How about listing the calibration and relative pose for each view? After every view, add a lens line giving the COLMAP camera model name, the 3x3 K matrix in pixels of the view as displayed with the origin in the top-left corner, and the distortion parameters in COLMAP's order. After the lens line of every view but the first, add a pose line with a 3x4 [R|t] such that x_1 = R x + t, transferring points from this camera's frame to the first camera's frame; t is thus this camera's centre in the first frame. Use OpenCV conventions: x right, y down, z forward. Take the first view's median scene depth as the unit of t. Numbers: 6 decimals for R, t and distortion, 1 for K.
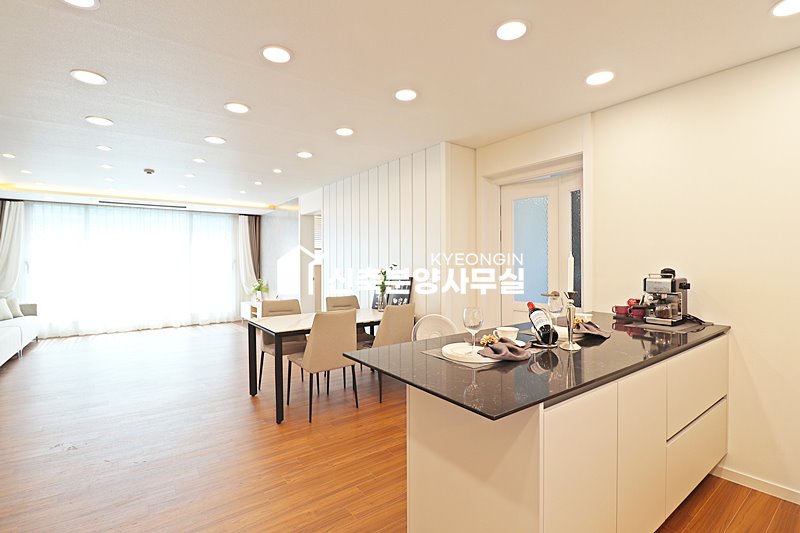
lens RADIAL K [[374.3, 0, 403.1], [0, 374.3, 261.8], [0, 0, 1]] dist [-0.000089, -0.014098]
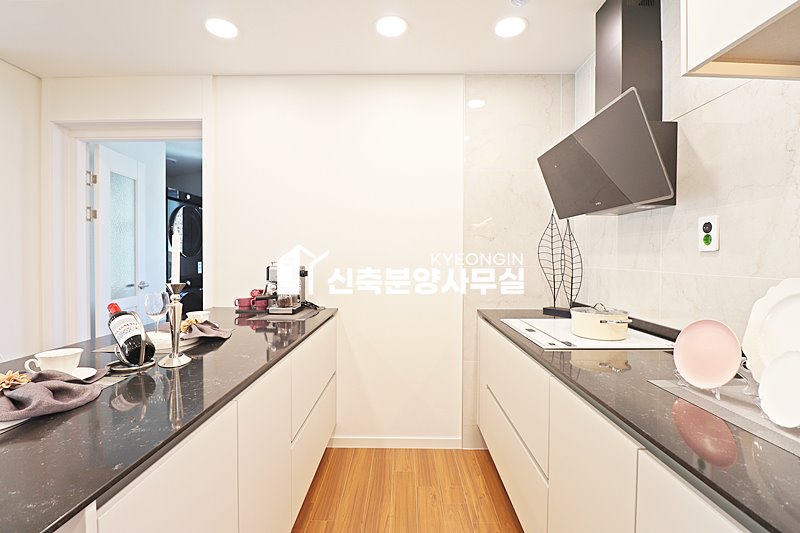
lens RADIAL K [[370.4, 0, 401.3], [0, 370.4, 260.6], [0, 0, 1]] dist [0.000345, -0.013793]
pose [[0.601212, -0.002151, 0.799087, 0.129783], [-0.003847, 0.999977, 0.005586, 0.028139], [-0.799080, -0.006433, 0.601190, 0.211949]]
